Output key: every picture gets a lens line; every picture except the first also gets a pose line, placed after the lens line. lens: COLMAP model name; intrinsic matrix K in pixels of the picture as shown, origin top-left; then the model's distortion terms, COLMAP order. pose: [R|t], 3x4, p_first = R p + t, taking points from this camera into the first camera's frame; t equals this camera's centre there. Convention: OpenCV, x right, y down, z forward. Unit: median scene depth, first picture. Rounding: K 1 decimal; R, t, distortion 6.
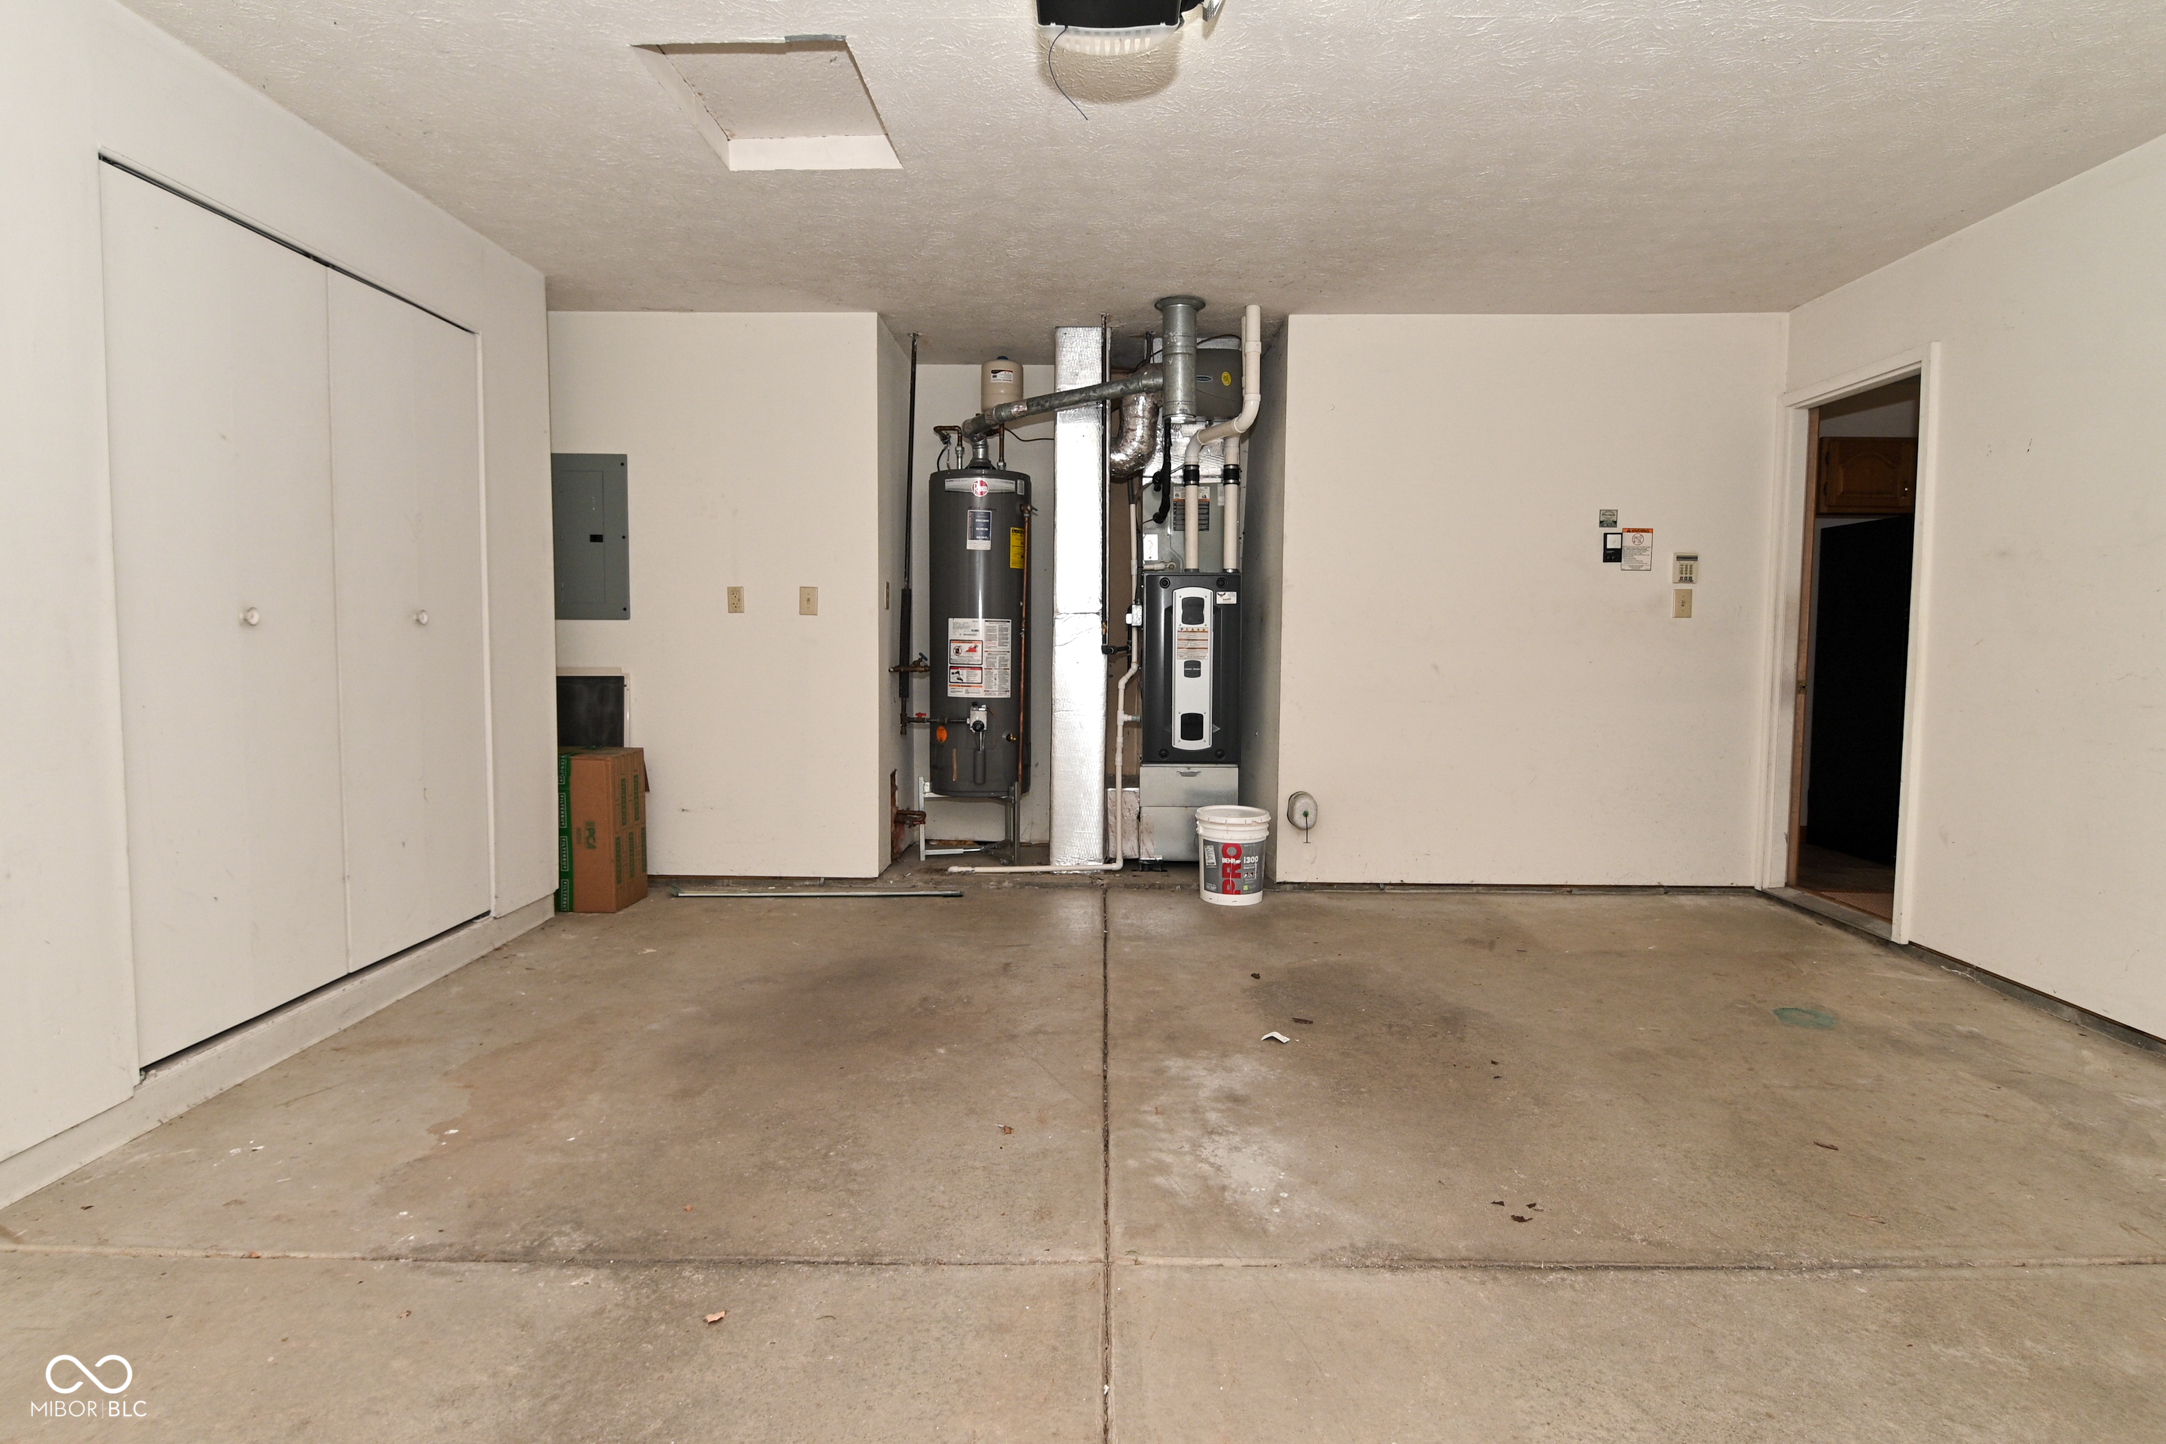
lens RADIAL K [[1140.7, 0, 1083.0], [0, 1140.7, 722.0], [0, 0, 1]] dist [0.023171, -0.031849]
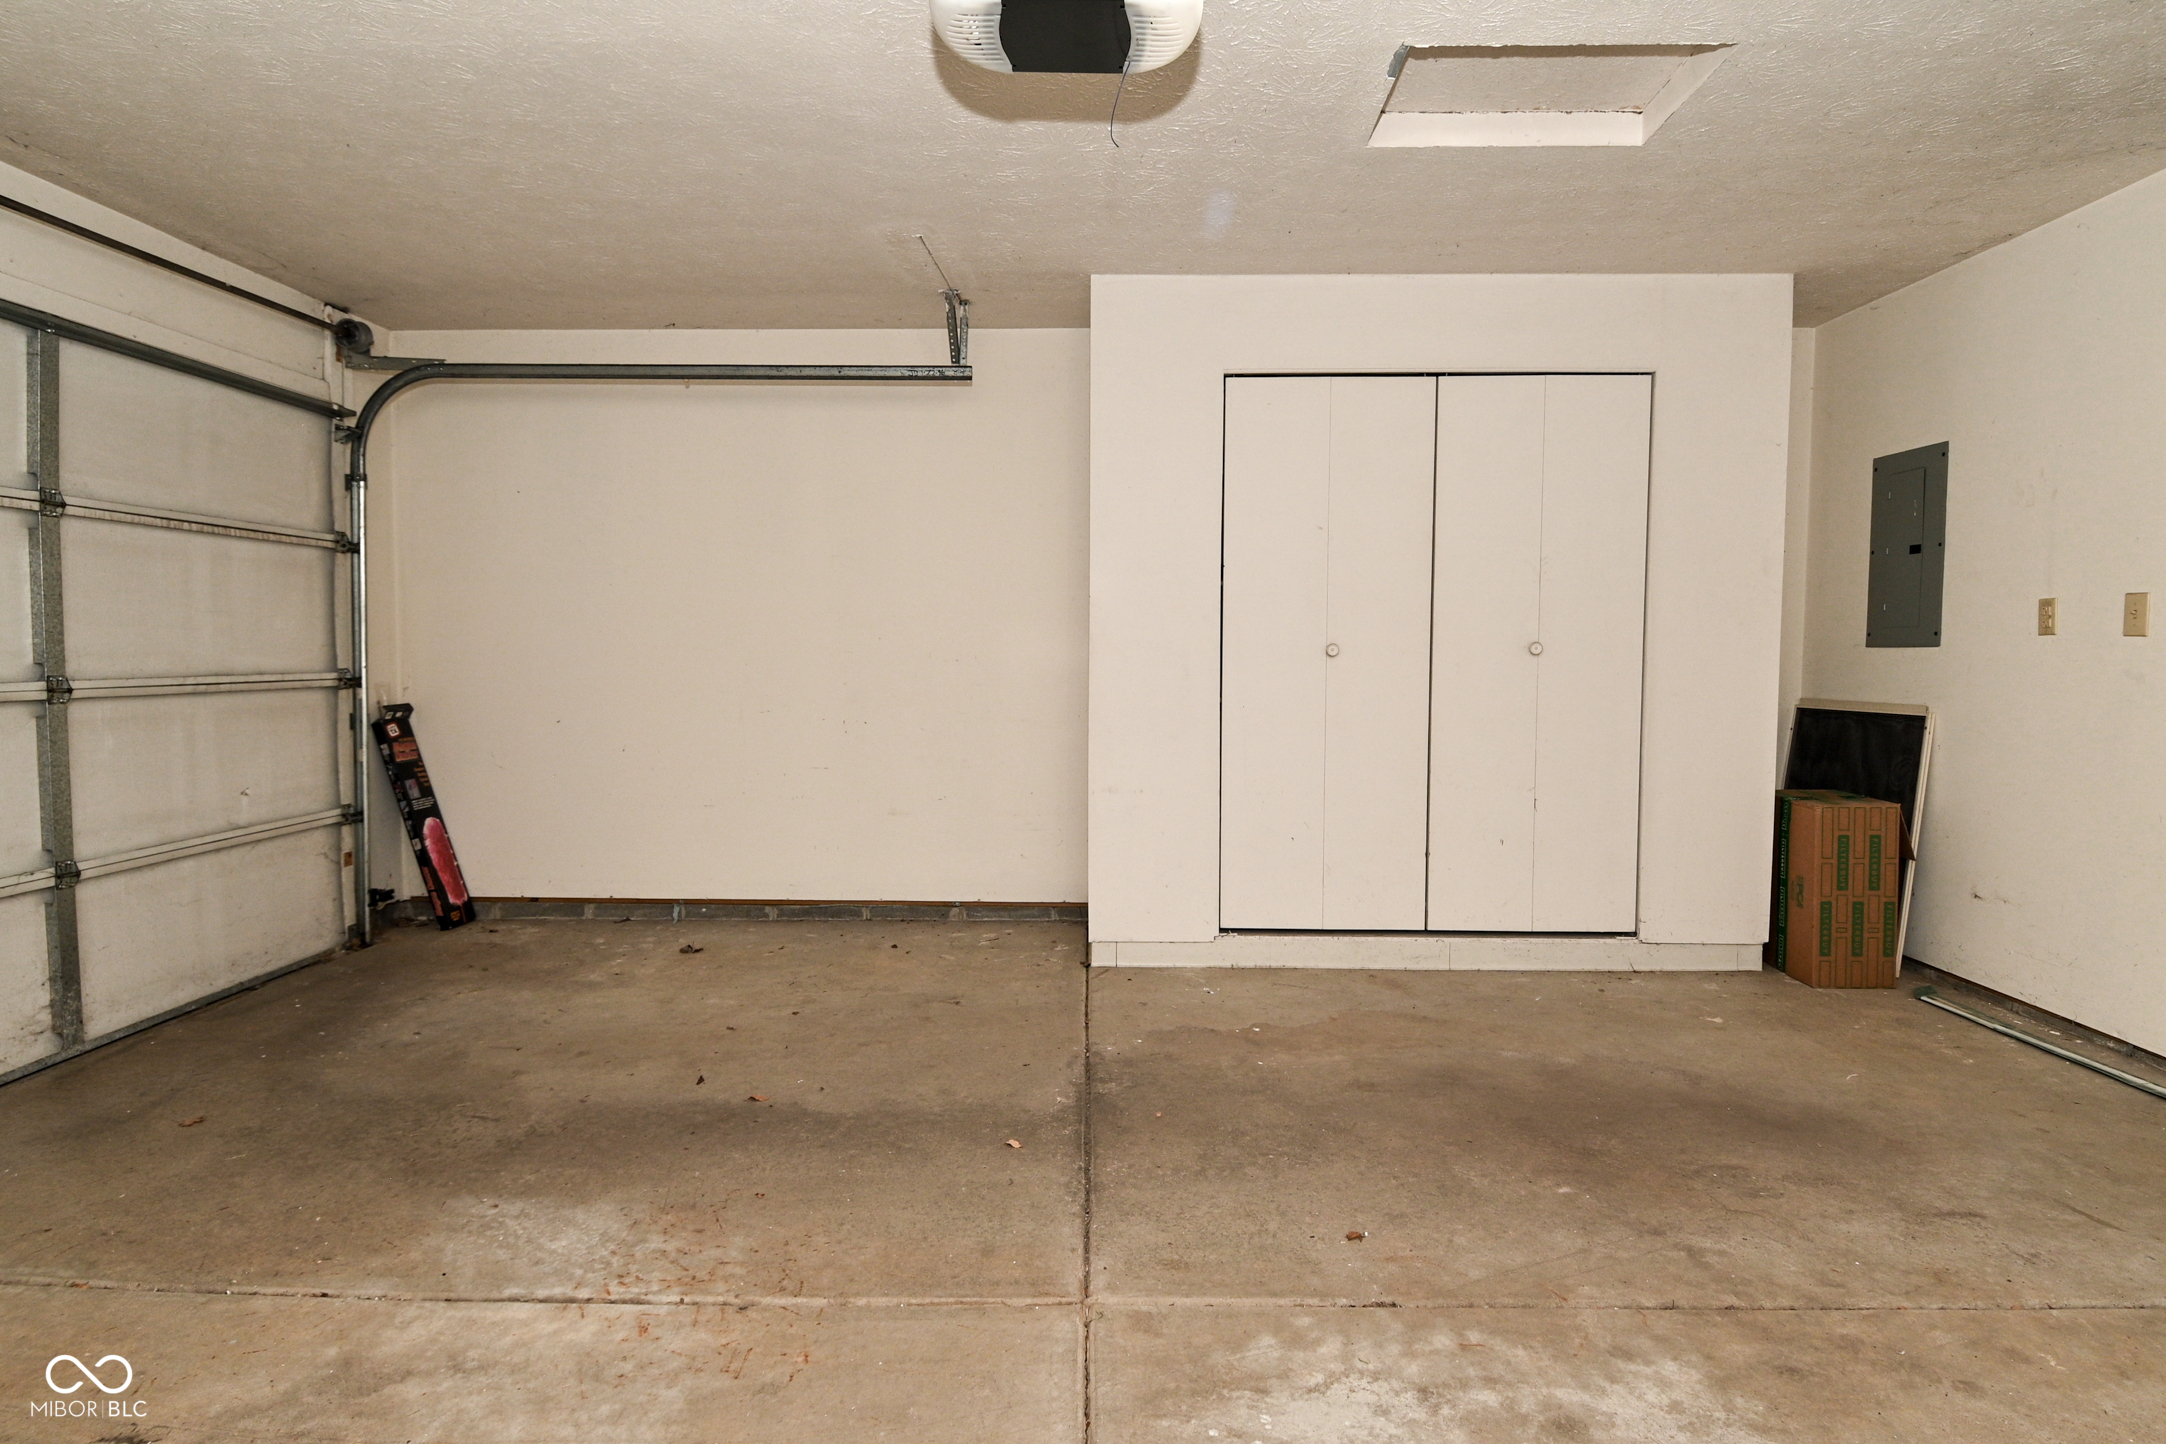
lens RADIAL K [[1140.7, 0, 1083.0], [0, 1140.7, 722.0], [0, 0, 1]] dist [0.023171, -0.031849]
pose [[-0.009835, 0.053720, -0.998508, 0.681827], [-0.077918, 0.995479, 0.054324, -0.054858], [0.996911, 0.078336, -0.005605, 0.671786]]
